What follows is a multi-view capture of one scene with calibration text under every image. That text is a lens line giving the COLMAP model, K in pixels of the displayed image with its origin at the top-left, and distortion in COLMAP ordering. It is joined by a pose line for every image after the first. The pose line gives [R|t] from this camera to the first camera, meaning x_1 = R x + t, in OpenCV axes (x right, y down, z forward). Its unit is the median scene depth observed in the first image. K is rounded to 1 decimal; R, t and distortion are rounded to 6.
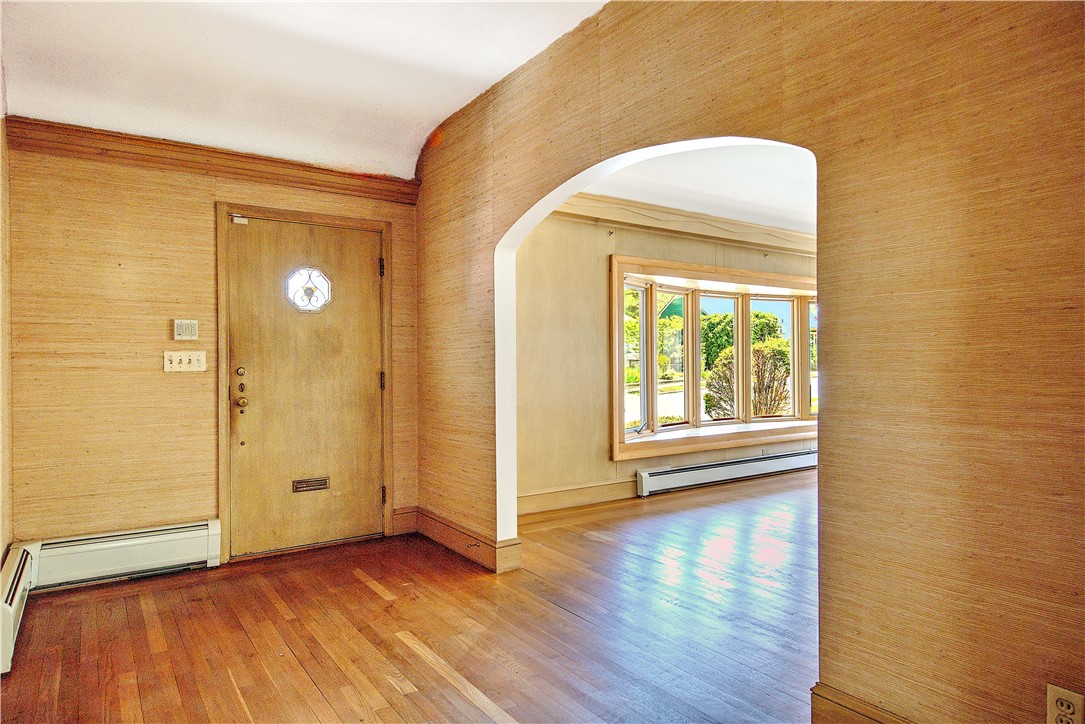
lens RADIAL K [[629.6, 0, 512.0], [0, 629.6, 364.6], [0, 0, 1]] dist [0.001597, -0.000154]
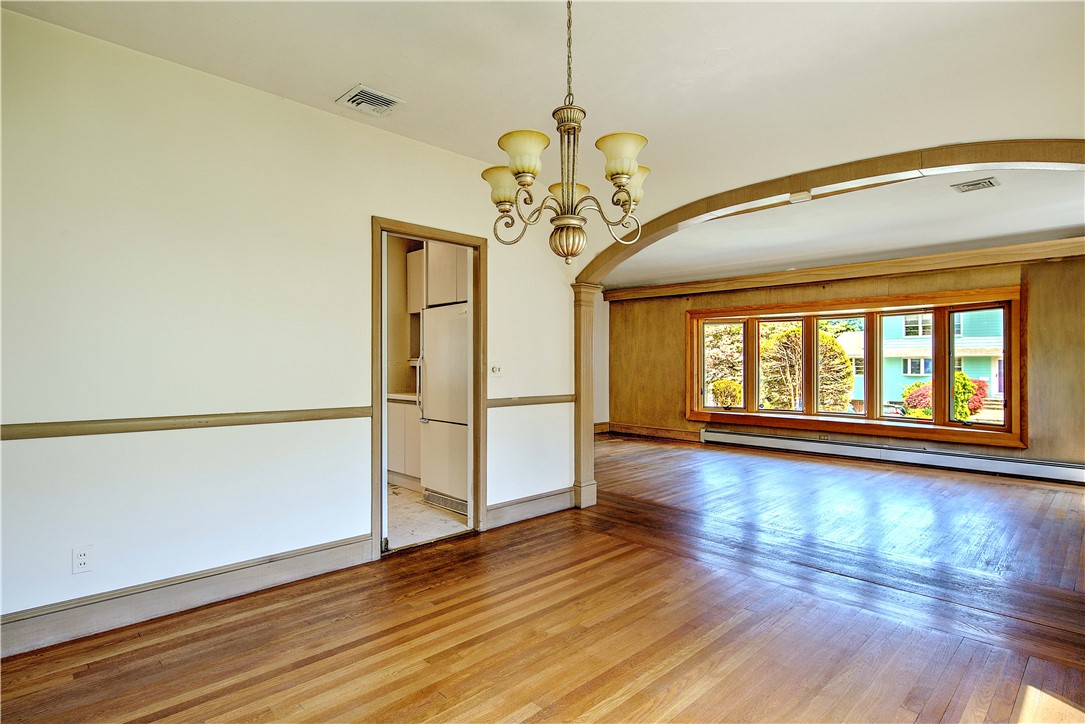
lens RADIAL K [[552.3, 0, 546.1], [0, 552.3, 362.9], [0, 0, 1]] dist [0.002509, -0.000016]
pose [[0.214264, 0.004978, -0.976763, 1.601068], [-0.006616, 0.999971, 0.003645, -0.019775], [0.976753, 0.005682, 0.214291, 0.216124]]
